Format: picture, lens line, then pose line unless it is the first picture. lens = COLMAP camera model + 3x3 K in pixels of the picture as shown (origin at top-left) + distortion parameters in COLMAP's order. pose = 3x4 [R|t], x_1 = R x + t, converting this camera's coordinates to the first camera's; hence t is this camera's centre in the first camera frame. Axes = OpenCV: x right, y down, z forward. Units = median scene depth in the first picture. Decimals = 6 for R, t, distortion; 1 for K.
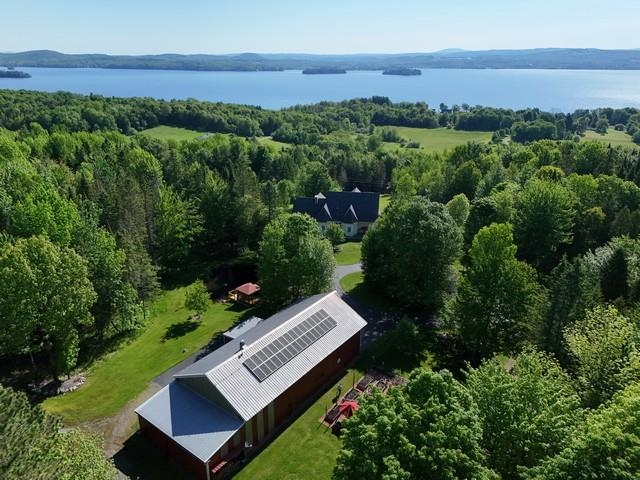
lens RADIAL K [[449.9, 0, 320.0], [0, 449.9, 240.0], [0, 0, 1]] dist [0.043268, -0.005552]
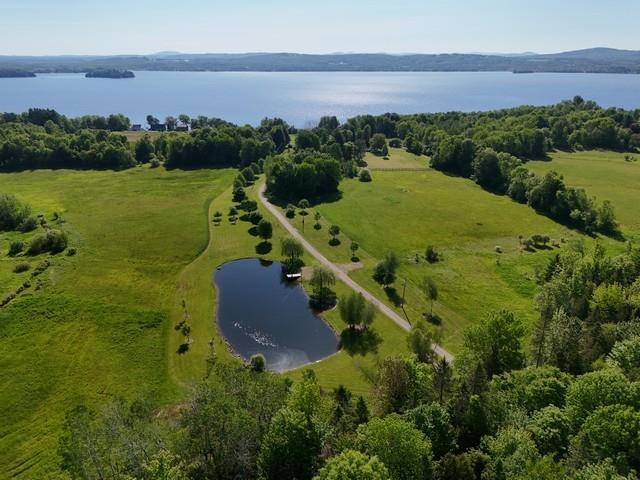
lens RADIAL K [[449.9, 0, 320.0], [0, 449.9, 240.0], [0, 0, 1]] dist [0.043268, -0.005552]
pose [[0.847800, -0.199908, 0.491195, 0.116086], [0.203213, 0.977992, 0.047283, -0.100363], [-0.489837, 0.059731, 0.869766, 0.295822]]
